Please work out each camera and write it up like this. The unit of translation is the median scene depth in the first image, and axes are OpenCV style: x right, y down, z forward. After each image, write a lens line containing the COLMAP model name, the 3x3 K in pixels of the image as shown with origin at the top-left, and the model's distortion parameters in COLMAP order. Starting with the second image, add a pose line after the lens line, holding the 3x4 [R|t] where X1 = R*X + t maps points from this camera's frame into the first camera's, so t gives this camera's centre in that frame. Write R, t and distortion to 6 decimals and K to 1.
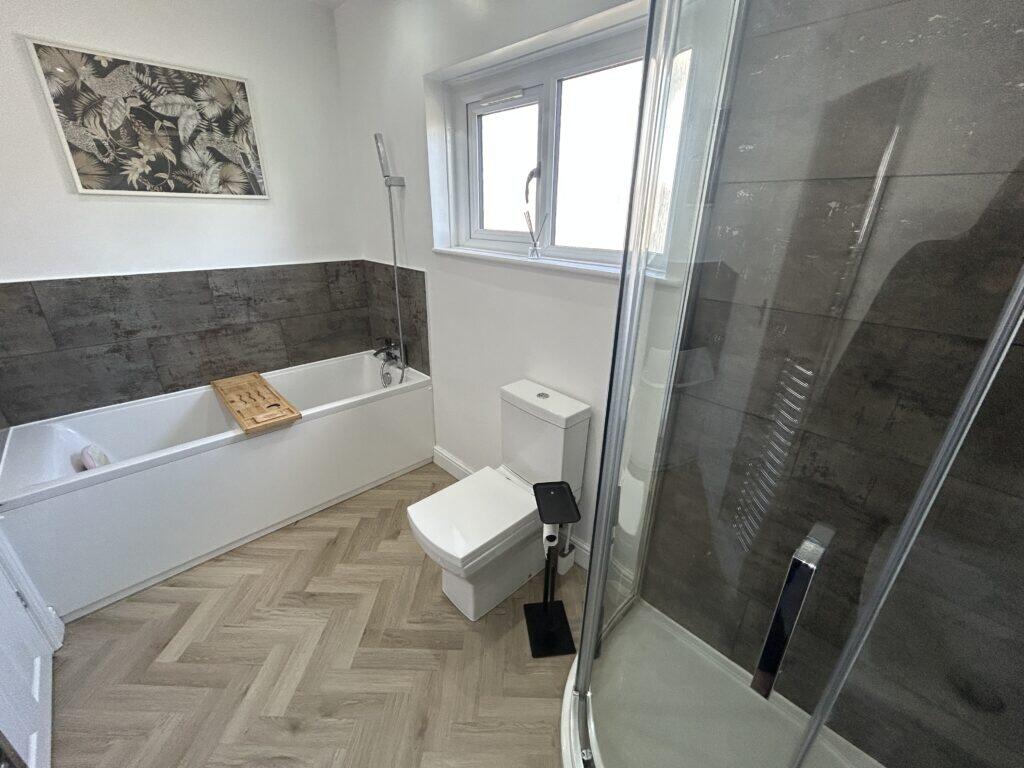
lens RADIAL K [[416.3, 0, 512.0], [0, 416.3, 384.0], [0, 0, 1]] dist [0.001149, 0.000025]
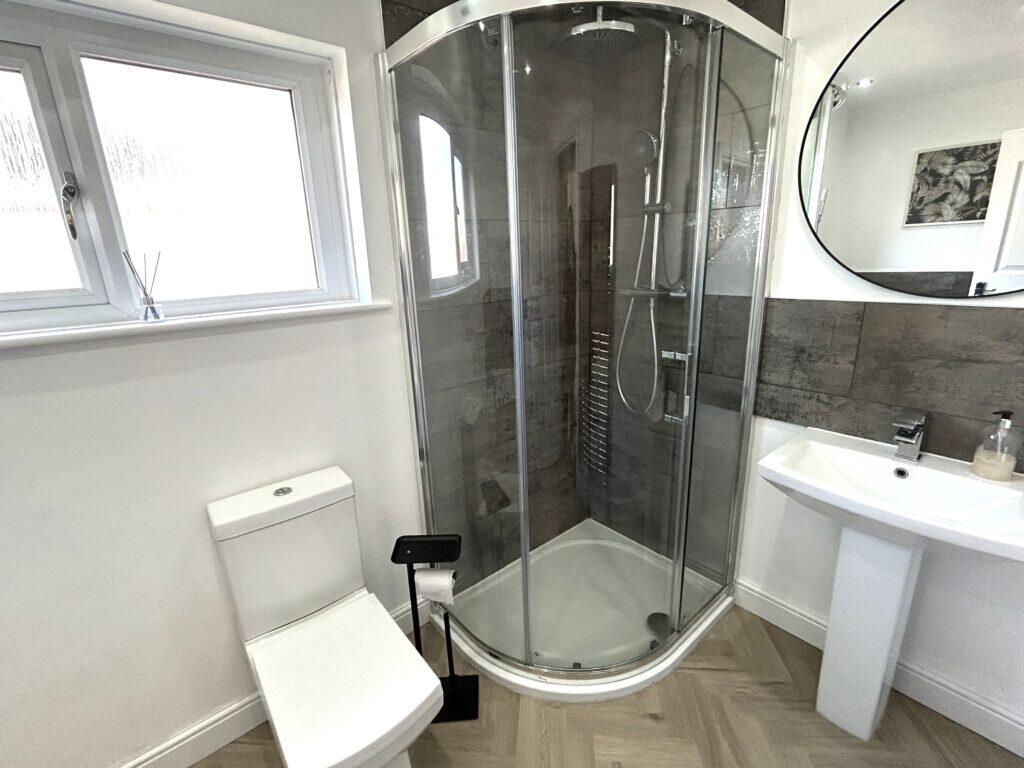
lens RADIAL K [[457.7, 0, 512.0], [0, 457.7, 384.0], [0, 0, 1]] dist [-0.000720, -0.000314]
pose [[0.061950, -0.286134, 0.956185, -0.608471], [0.422937, 0.875285, 0.234524, -0.153576], [-0.904039, 0.389877, 0.175241, 0.431337]]
